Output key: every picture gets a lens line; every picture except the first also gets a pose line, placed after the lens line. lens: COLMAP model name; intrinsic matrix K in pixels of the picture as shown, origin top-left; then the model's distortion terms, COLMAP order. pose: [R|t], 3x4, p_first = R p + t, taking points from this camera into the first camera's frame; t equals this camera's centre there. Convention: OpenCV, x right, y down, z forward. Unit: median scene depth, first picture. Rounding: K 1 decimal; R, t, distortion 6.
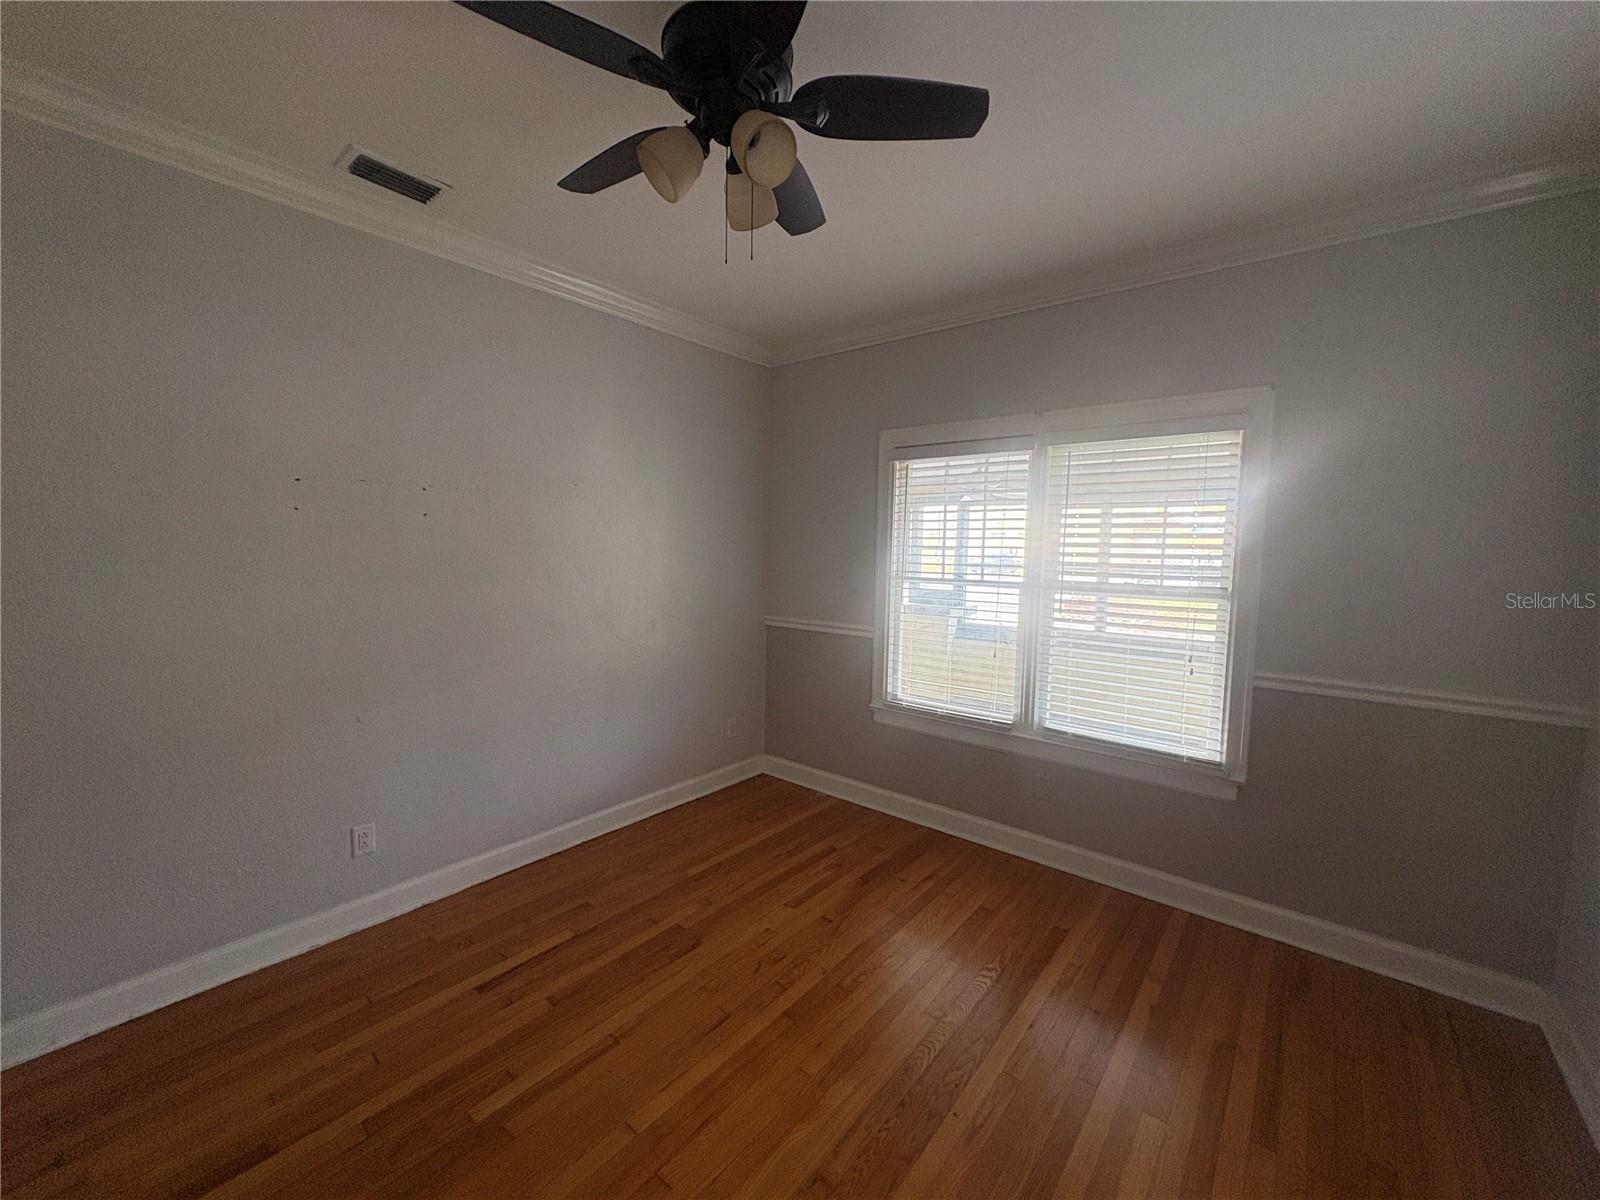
lens RADIAL K [[634.5, 0, 788.6], [0, 634.5, 603.5], [0, 0, 1]] dist [-0.002605, 0.000173]
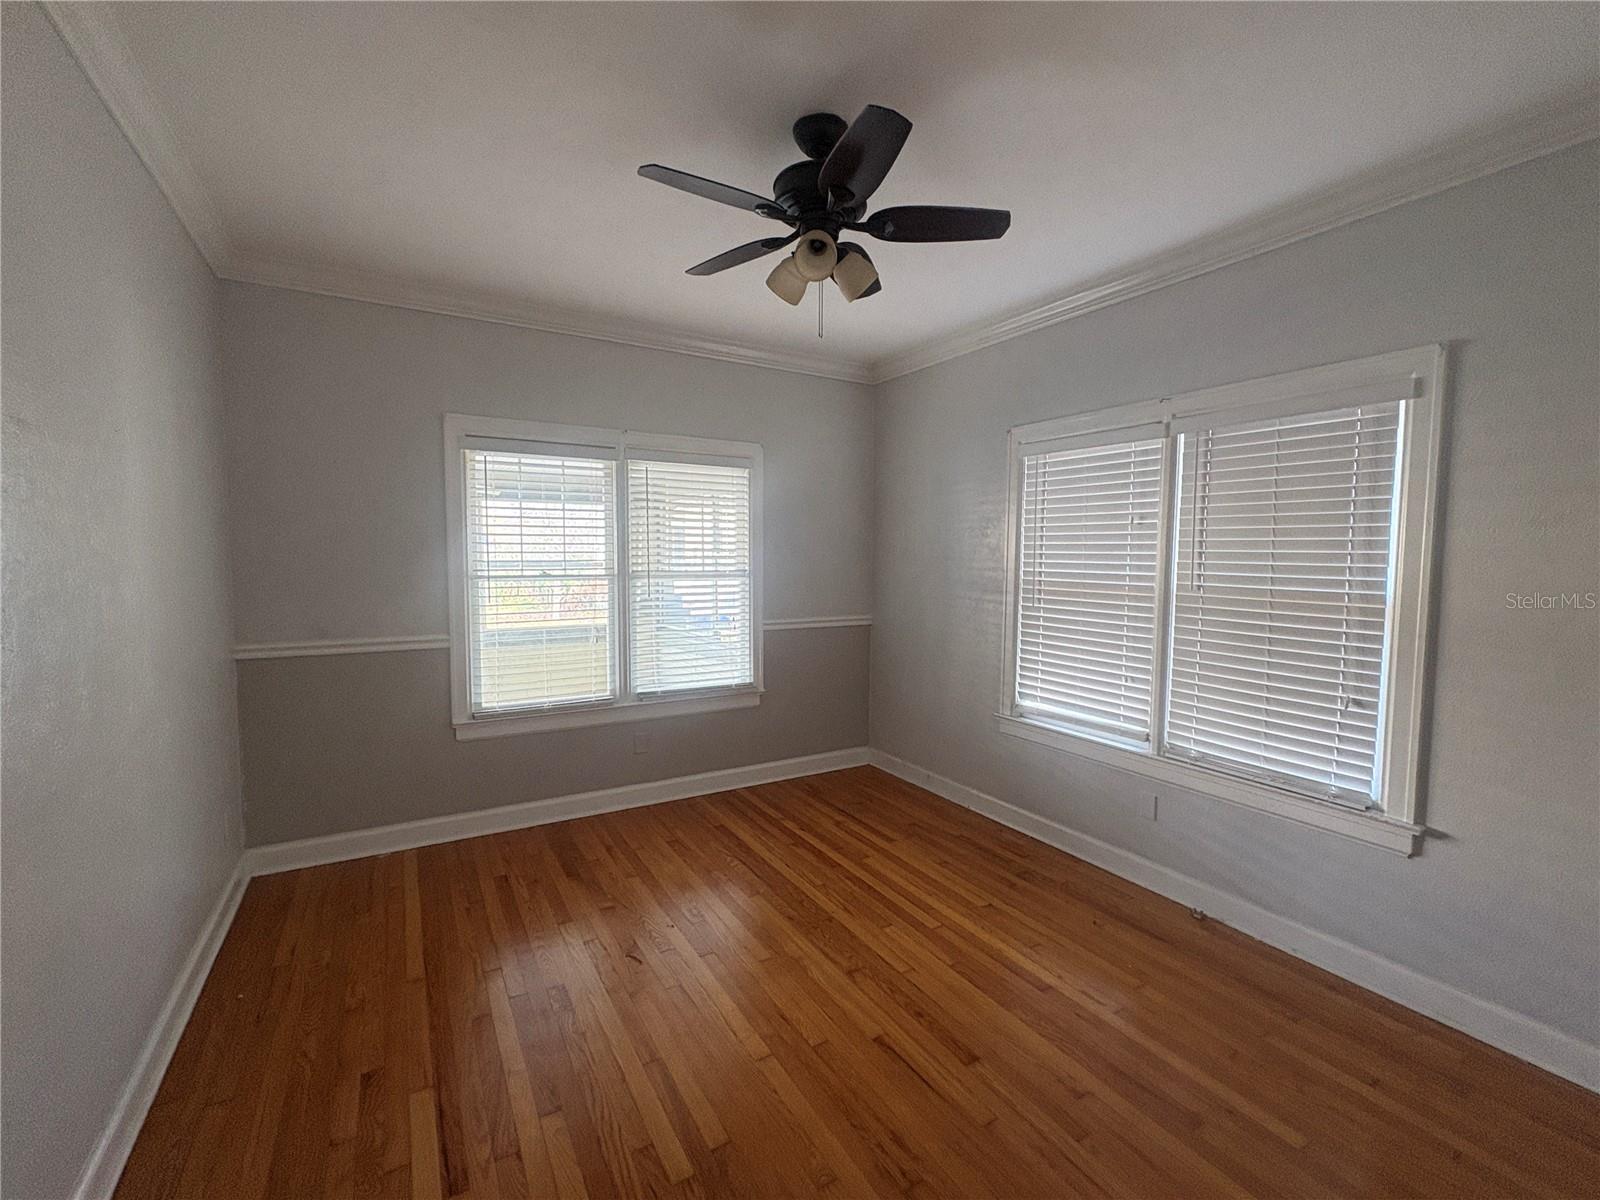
lens RADIAL K [[688.2, 0, 801.9], [0, 688.2, 601.4], [0, 0, 1]] dist [0.002564, -0.000023]
pose [[0.340035, -0.083291, 0.936717, -0.739682], [0.082440, 0.994875, 0.058536, -0.031083], [-0.936792, 0.057318, 0.345159, 0.258851]]
